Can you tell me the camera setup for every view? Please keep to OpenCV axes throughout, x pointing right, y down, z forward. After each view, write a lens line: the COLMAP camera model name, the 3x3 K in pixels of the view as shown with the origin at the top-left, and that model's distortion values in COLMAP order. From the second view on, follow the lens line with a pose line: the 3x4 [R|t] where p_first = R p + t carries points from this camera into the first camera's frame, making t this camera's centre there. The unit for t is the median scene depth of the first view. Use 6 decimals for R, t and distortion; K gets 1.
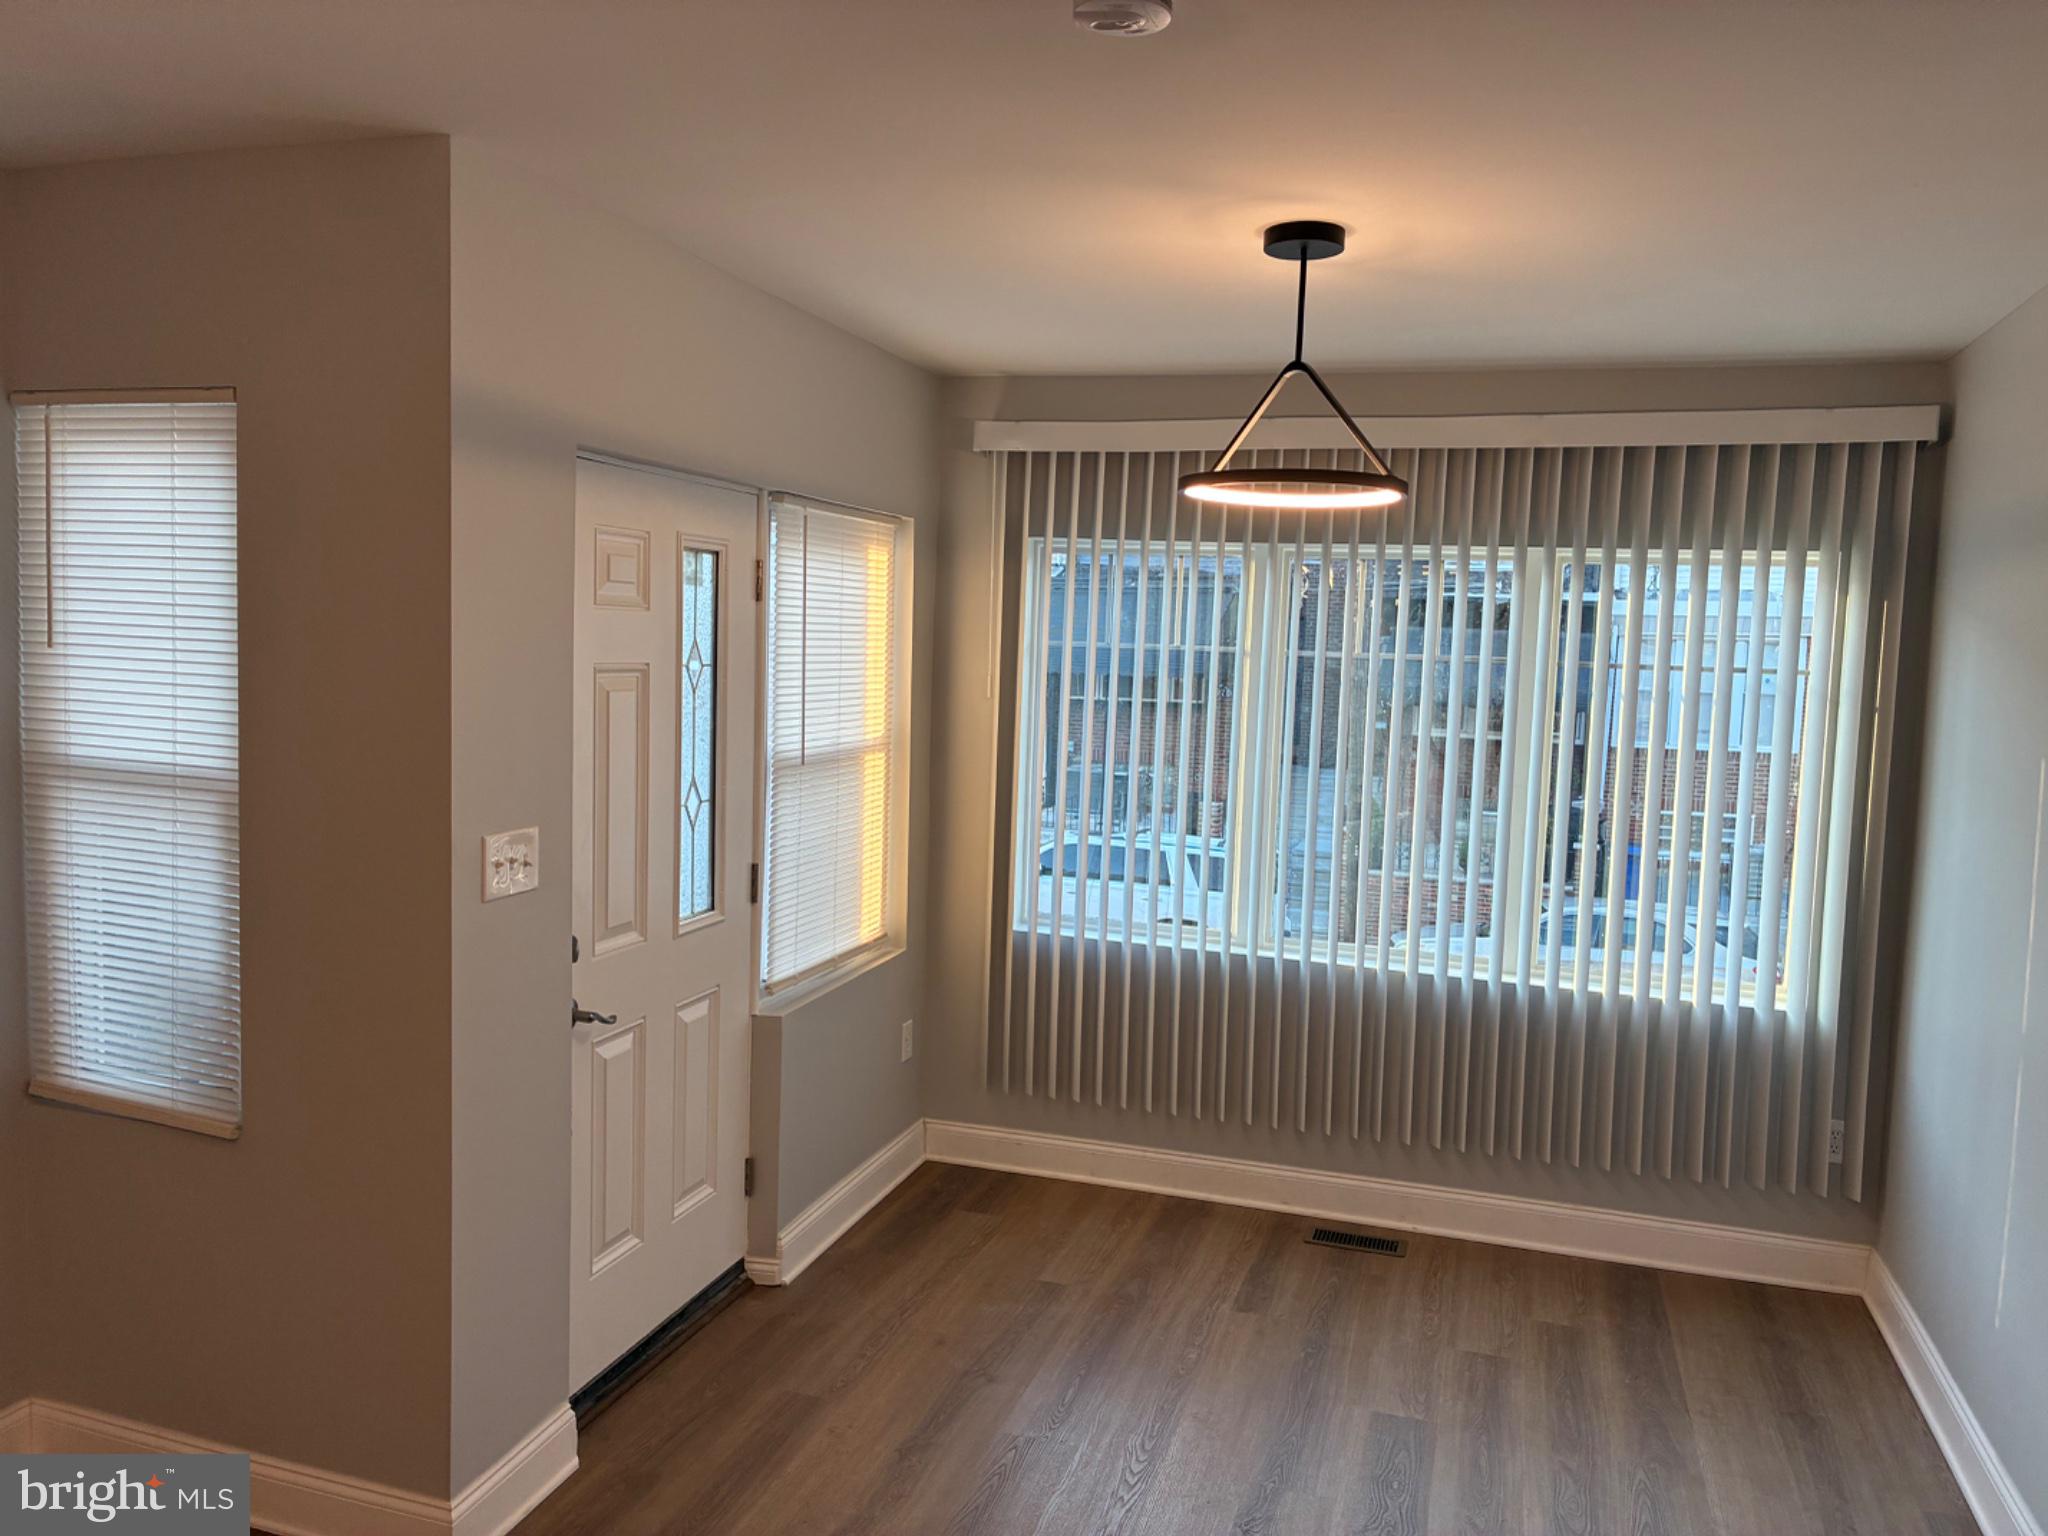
lens RADIAL K [[1539.8, 0, 1014.0], [0, 1539.8, 763.9], [0, 0, 1]] dist [0.051893, -0.068443]
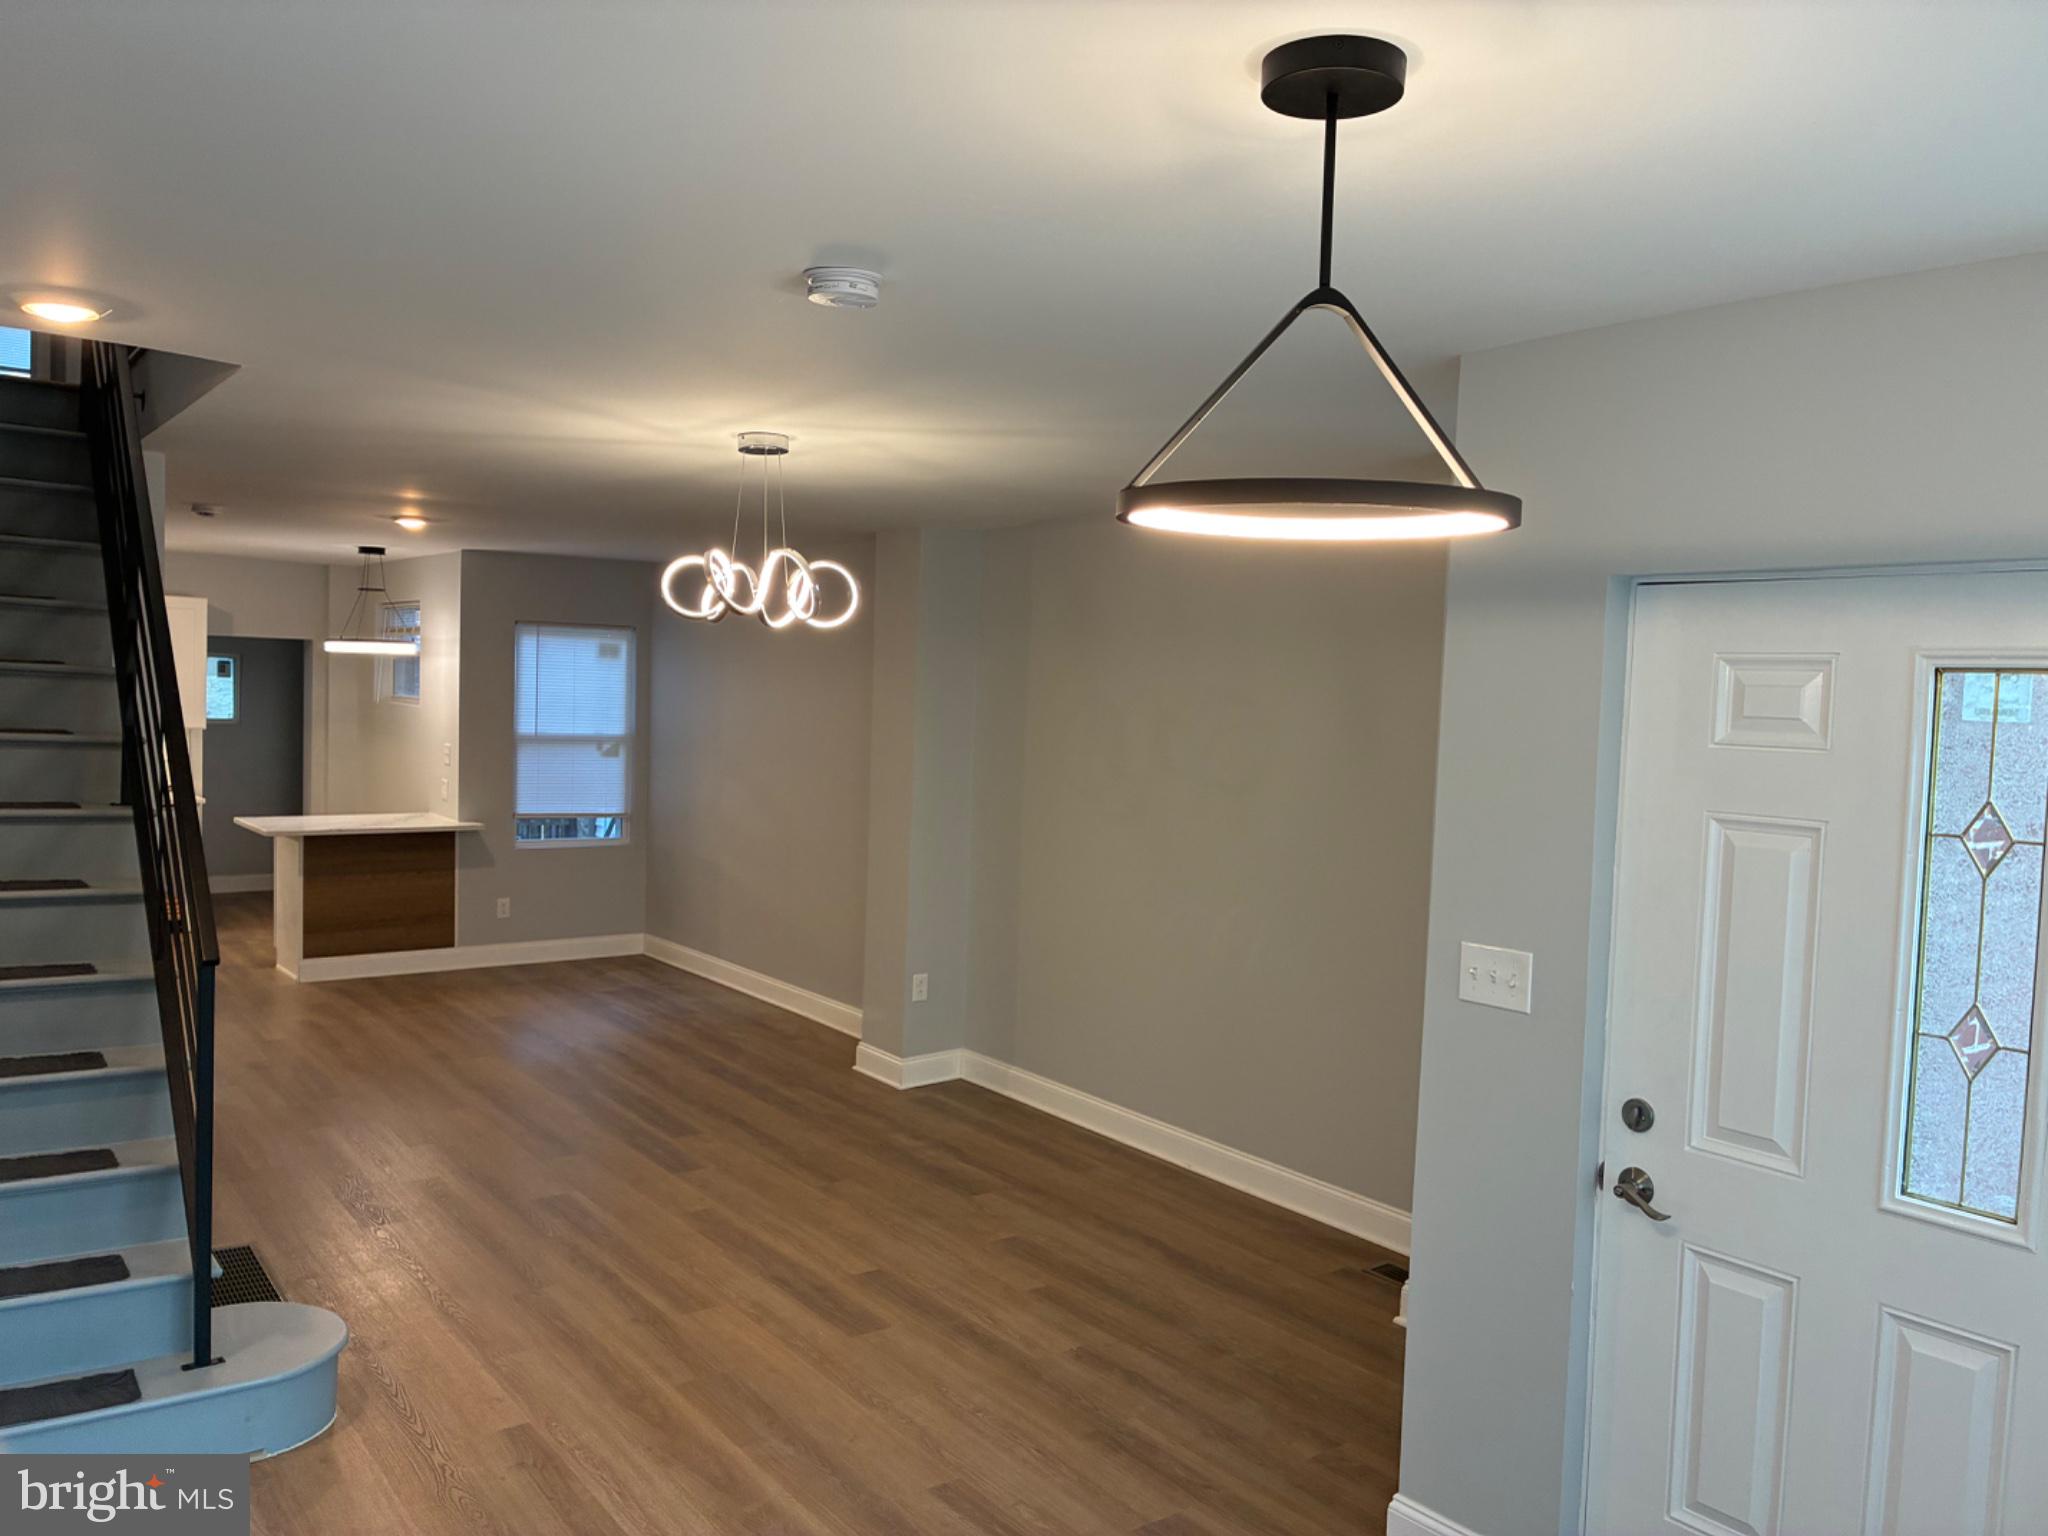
lens RADIAL K [[1539.8, 0, 1003.8], [0, 1539.8, 792.2], [0, 0, 1]] dist [0.051893, -0.068443]
pose [[-0.584744, 0.002048, -0.811215, 0.557448], [-0.120207, 0.988738, 0.089144, -0.087946], [0.802262, 0.149640, -0.577913, 0.982063]]
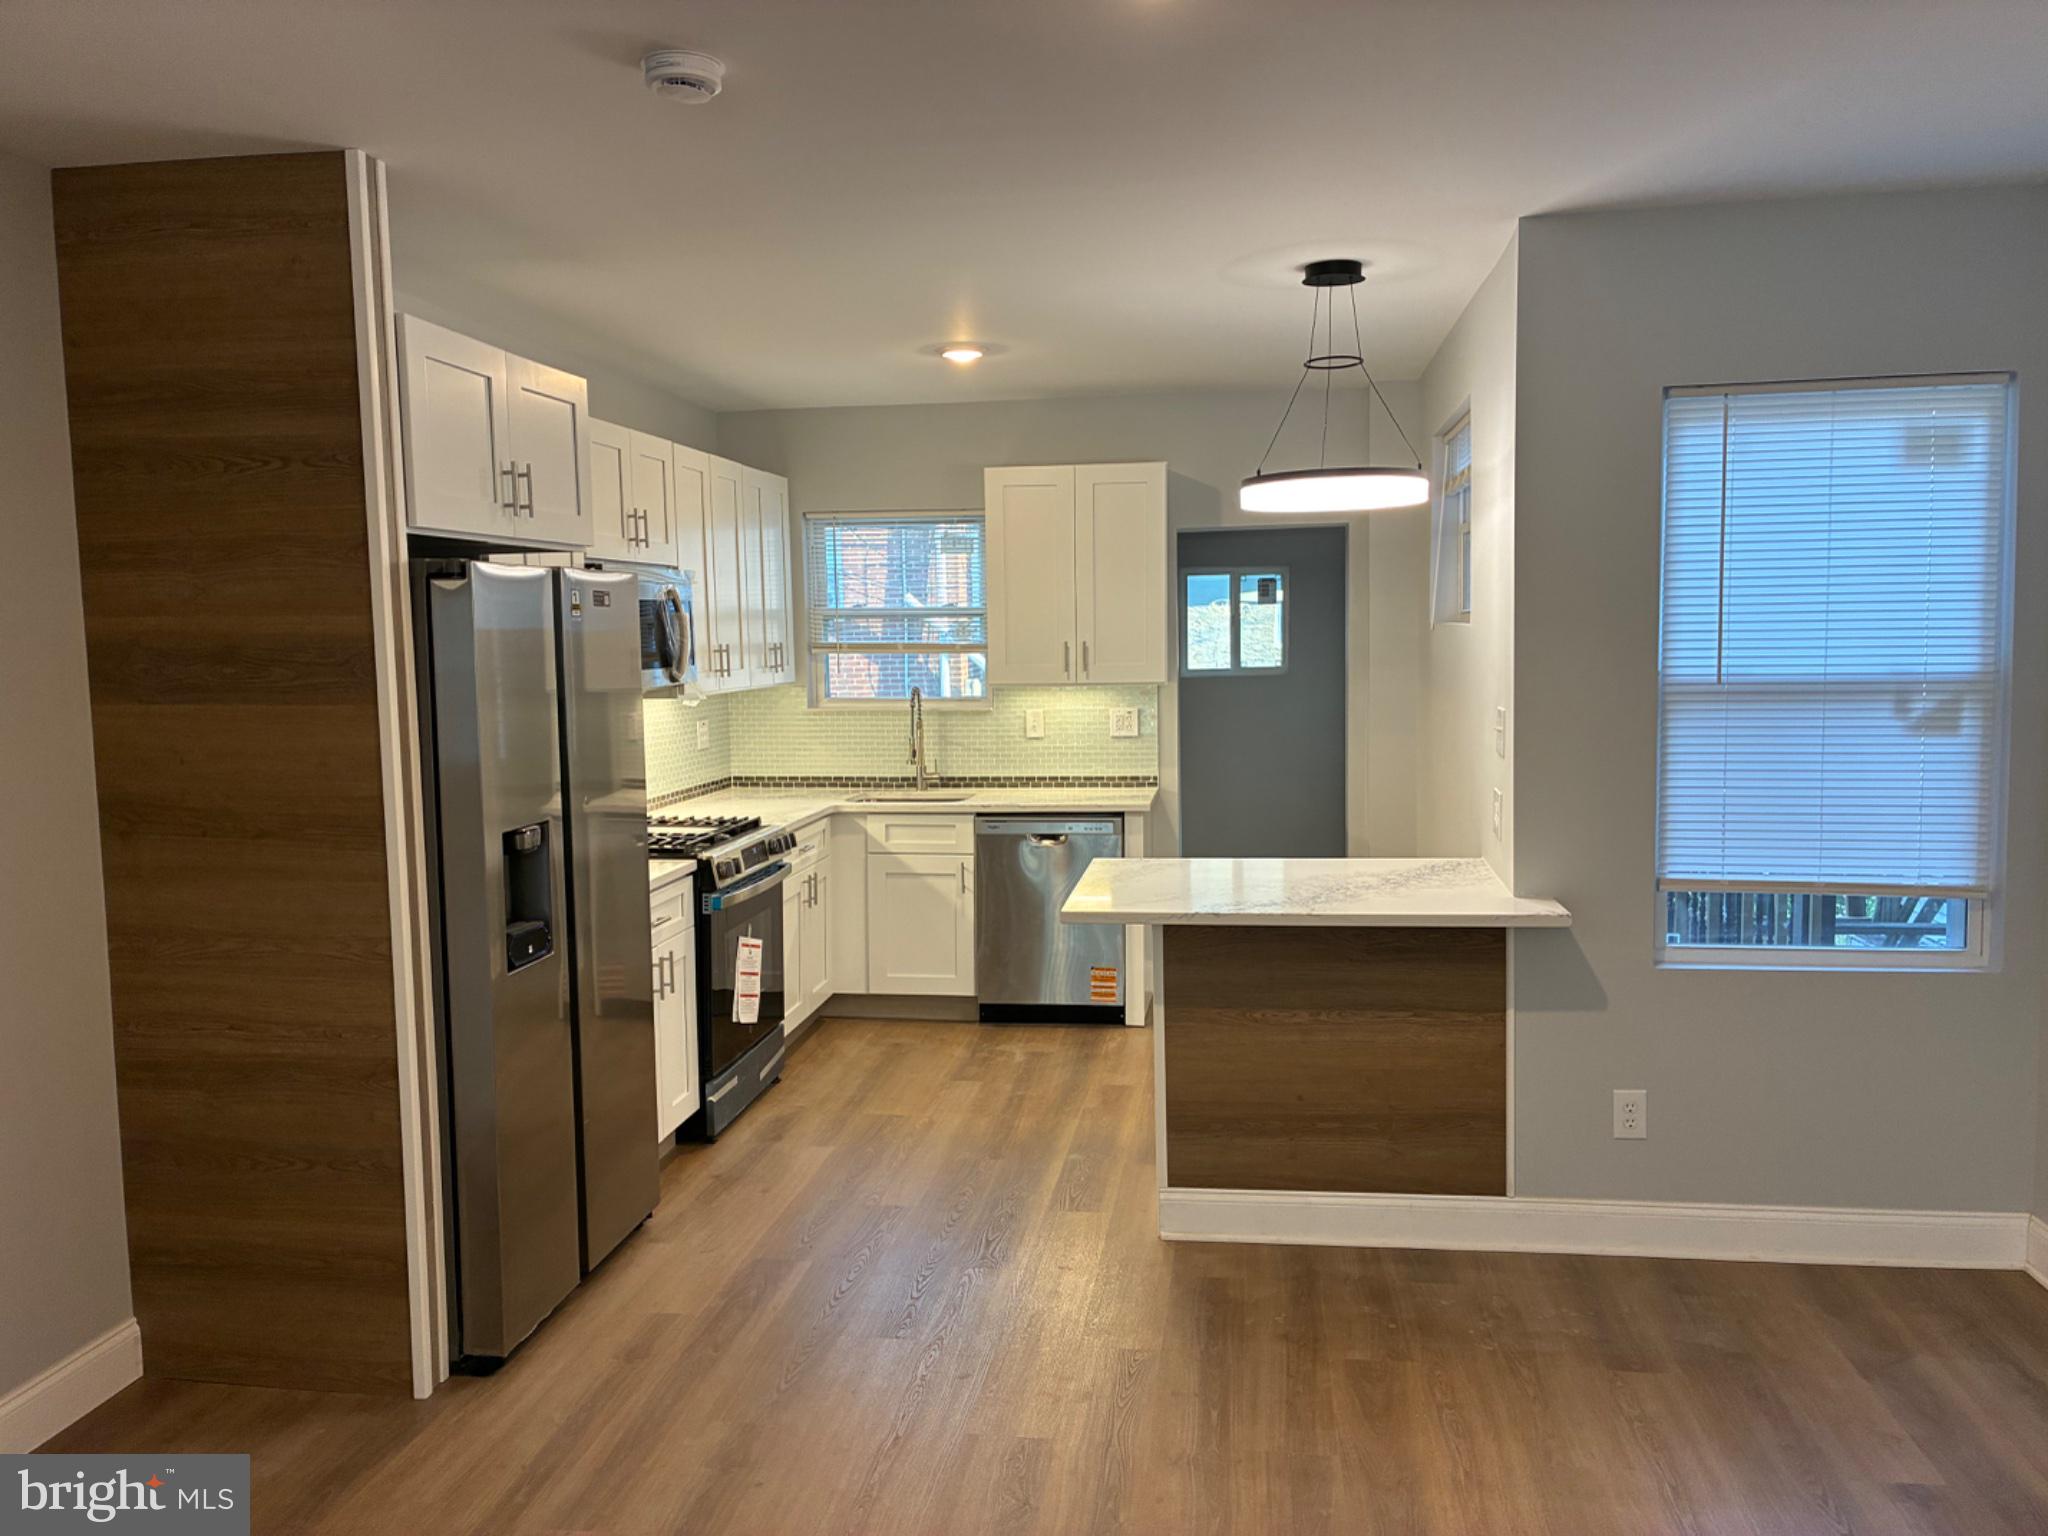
lens RADIAL K [[1539.8, 0, 1023.2], [0, 1539.8, 765.4], [0, 0, 1]] dist [0.051893, -0.068443]
pose [[-0.986139, 0.002393, -0.165906, -0.418516], [-0.025119, 0.986218, 0.163530, 0.036660], [0.164011, 0.165431, -0.972488, -0.177684]]
